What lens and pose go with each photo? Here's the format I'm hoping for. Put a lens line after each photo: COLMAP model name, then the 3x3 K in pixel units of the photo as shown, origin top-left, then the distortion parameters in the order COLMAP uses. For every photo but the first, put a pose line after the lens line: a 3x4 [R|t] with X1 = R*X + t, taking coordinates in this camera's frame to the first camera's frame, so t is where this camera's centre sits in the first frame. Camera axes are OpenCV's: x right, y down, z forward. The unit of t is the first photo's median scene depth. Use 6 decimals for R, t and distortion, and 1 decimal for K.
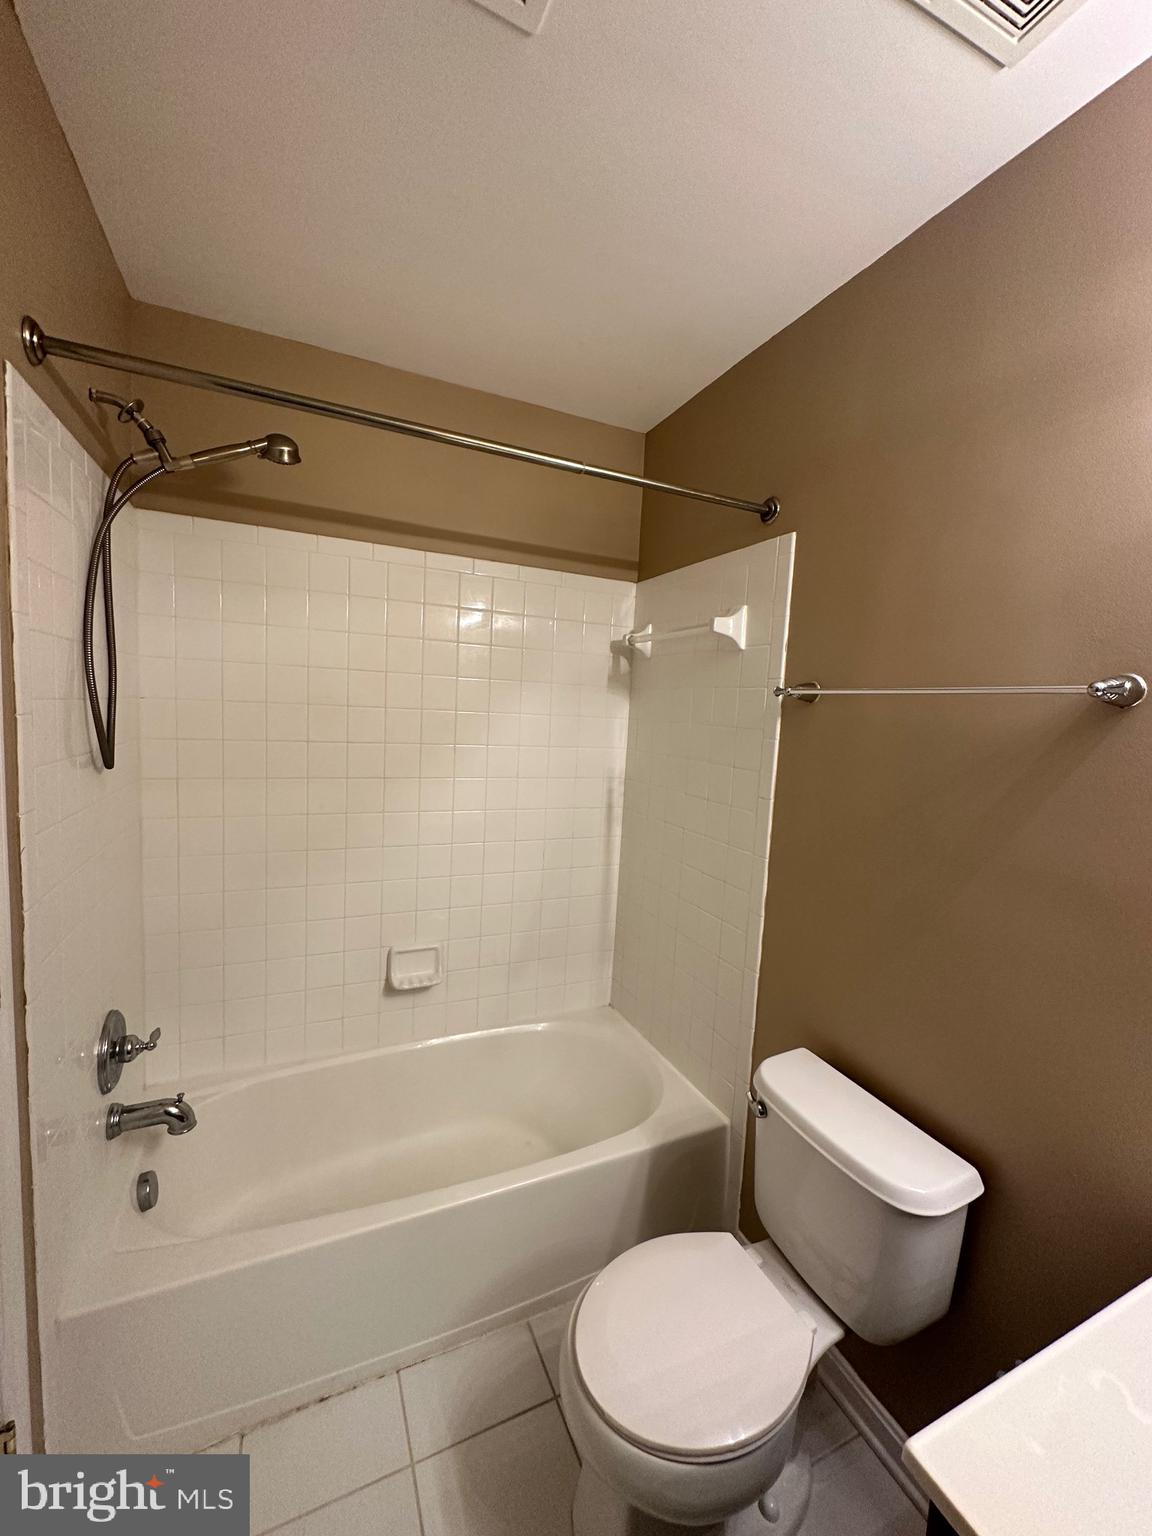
lens RADIAL K [[612.6, 0, 576.8], [0, 612.6, 766.6], [0, 0, 1]] dist [-0.003438, 0.000827]
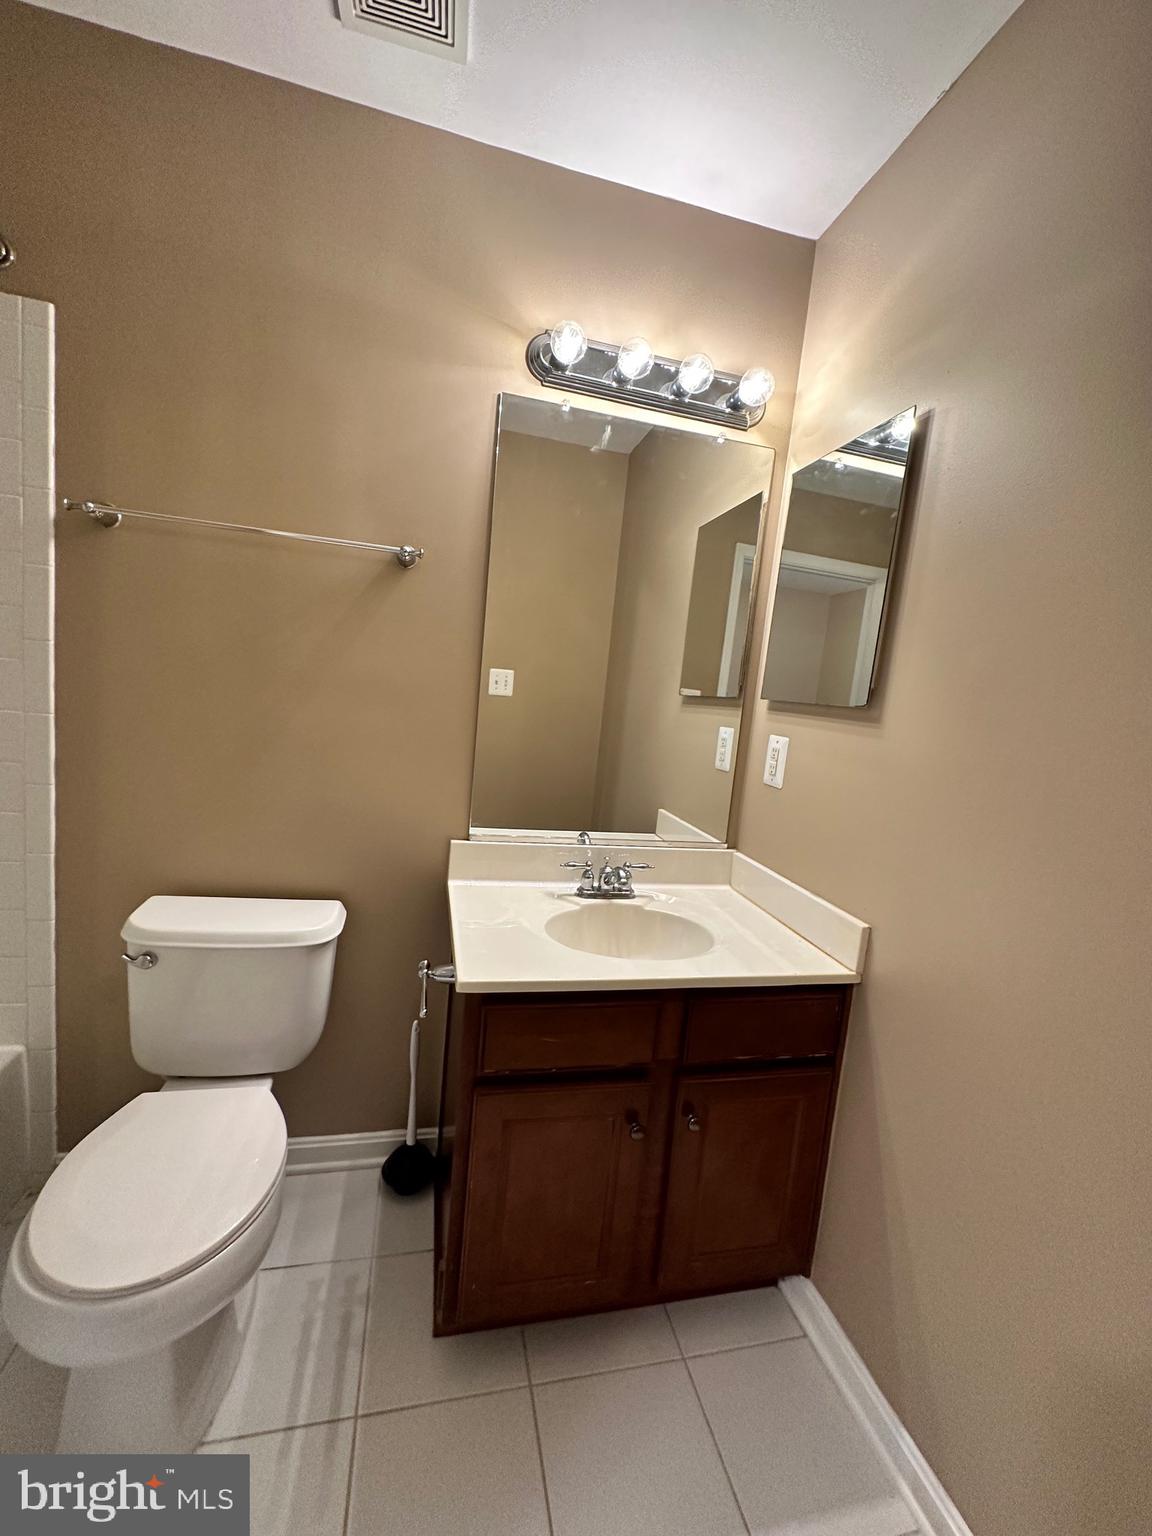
lens RADIAL K [[612.6, 0, 576.8], [0, 612.6, 766.6], [0, 0, 1]] dist [-0.003438, 0.000827]
pose [[0.195903, -0.141985, 0.970290, -0.382816], [0.008588, 0.989673, 0.143088, 0.115462], [-0.980586, -0.019698, 0.195099, 0.145454]]
